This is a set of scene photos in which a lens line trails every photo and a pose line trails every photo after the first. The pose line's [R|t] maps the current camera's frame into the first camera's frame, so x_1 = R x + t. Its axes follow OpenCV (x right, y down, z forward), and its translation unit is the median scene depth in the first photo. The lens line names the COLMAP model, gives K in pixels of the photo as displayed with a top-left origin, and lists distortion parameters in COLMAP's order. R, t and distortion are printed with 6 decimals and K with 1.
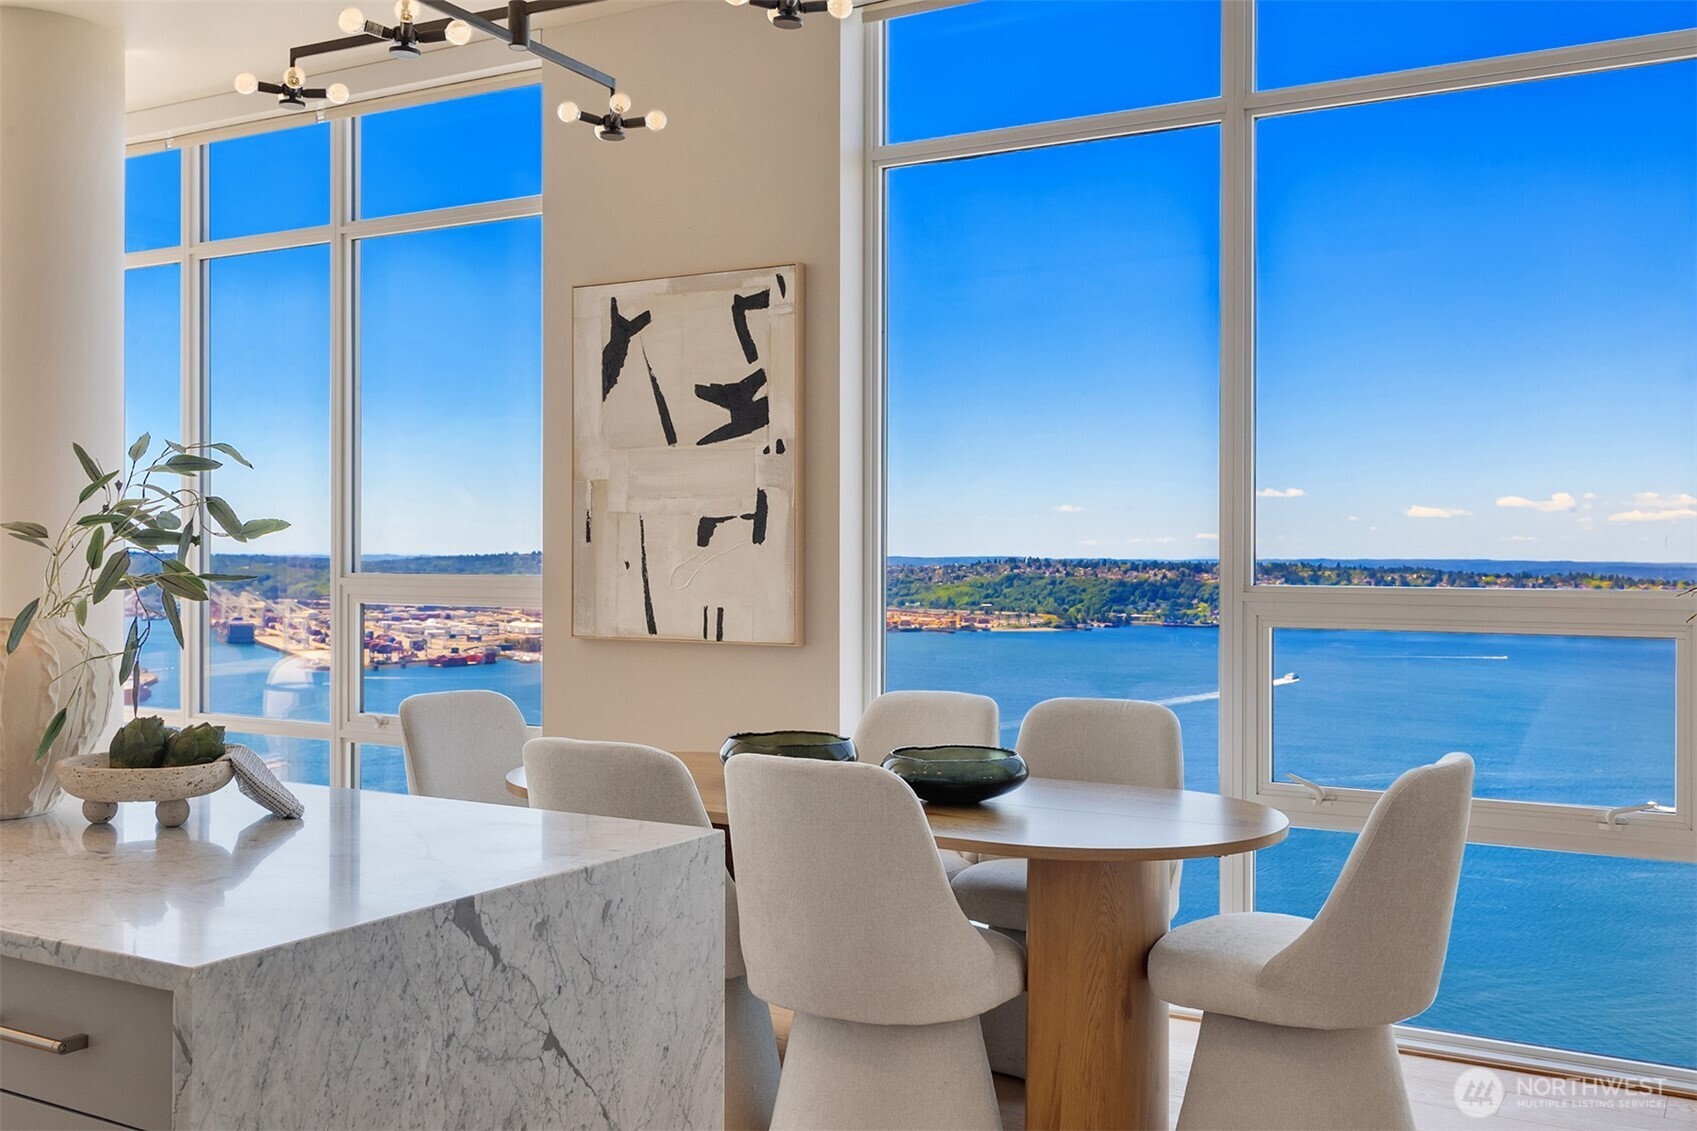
lens RADIAL K [[1619.3, 0, 843.7], [0, 1619.3, 616.8], [0, 0, 1]] dist [-0.009986, 0.010886]
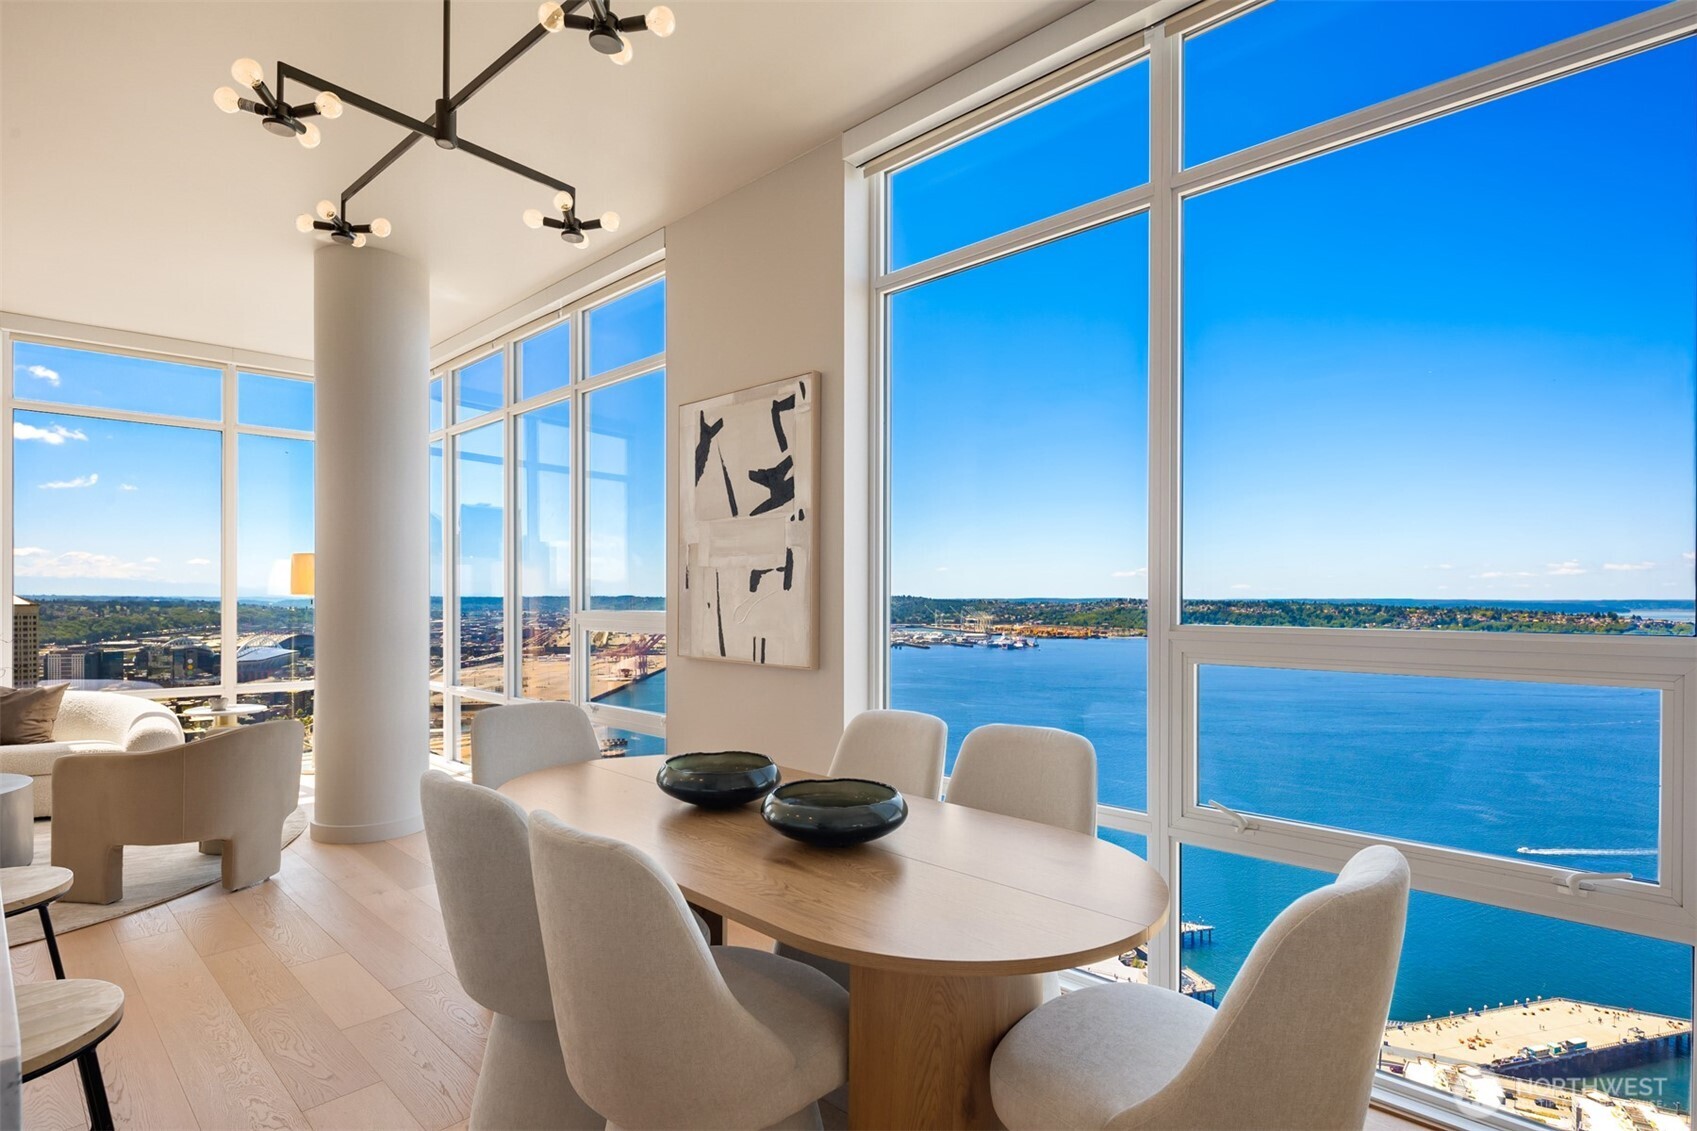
lens RADIAL K [[810.9, 0, 855.2], [0, 810.9, 622.8], [0, 0, 1]] dist [0.002339, -0.000080]
pose [[0.975677, 0.004481, -0.219169, 0.144004], [-0.005980, 0.999963, -0.006176, -0.014725], [0.219134, 0.007336, 0.975667, 0.375671]]
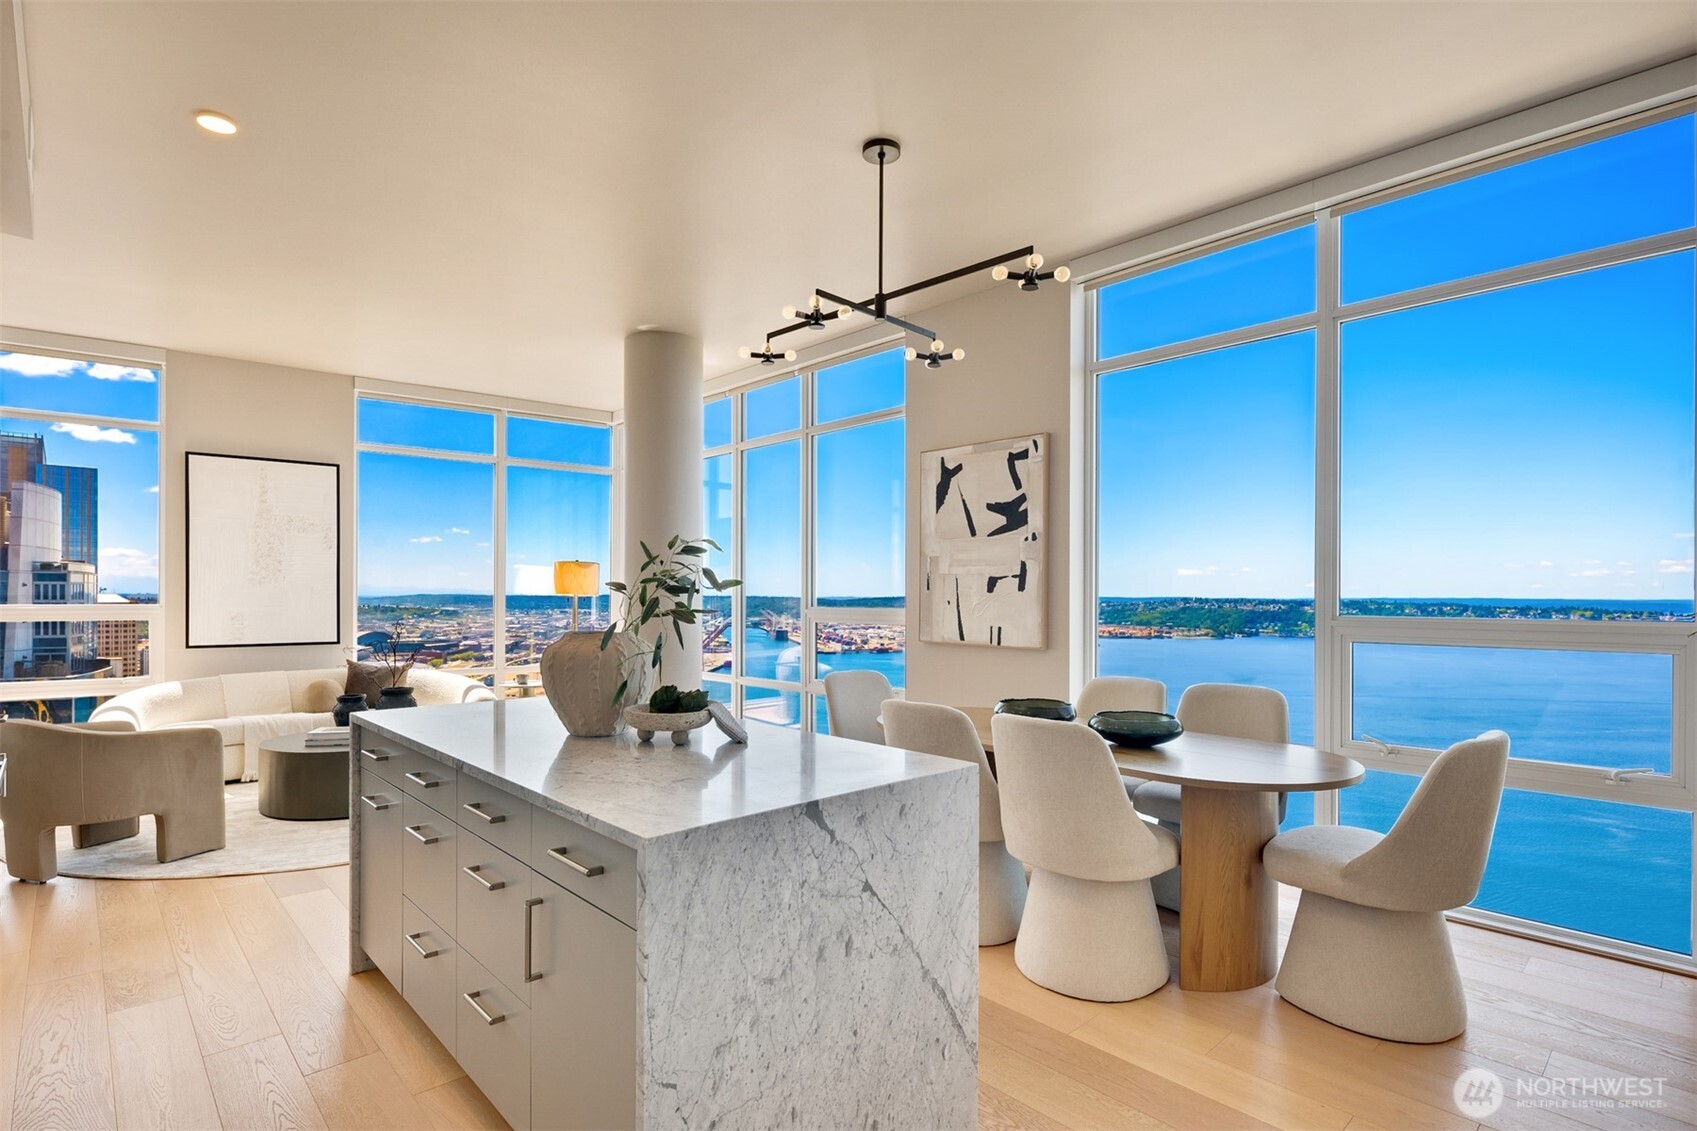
lens RADIAL K [[827.0, 0, 833.2], [0, 827.0, 614.9], [0, 0, 1]] dist [0.001963, -0.000553]
pose [[0.955473, 0.004802, -0.295040, 0.017838], [-0.009459, 0.999852, -0.014361, -0.004100], [0.294927, 0.016513, 0.955377, 0.072628]]
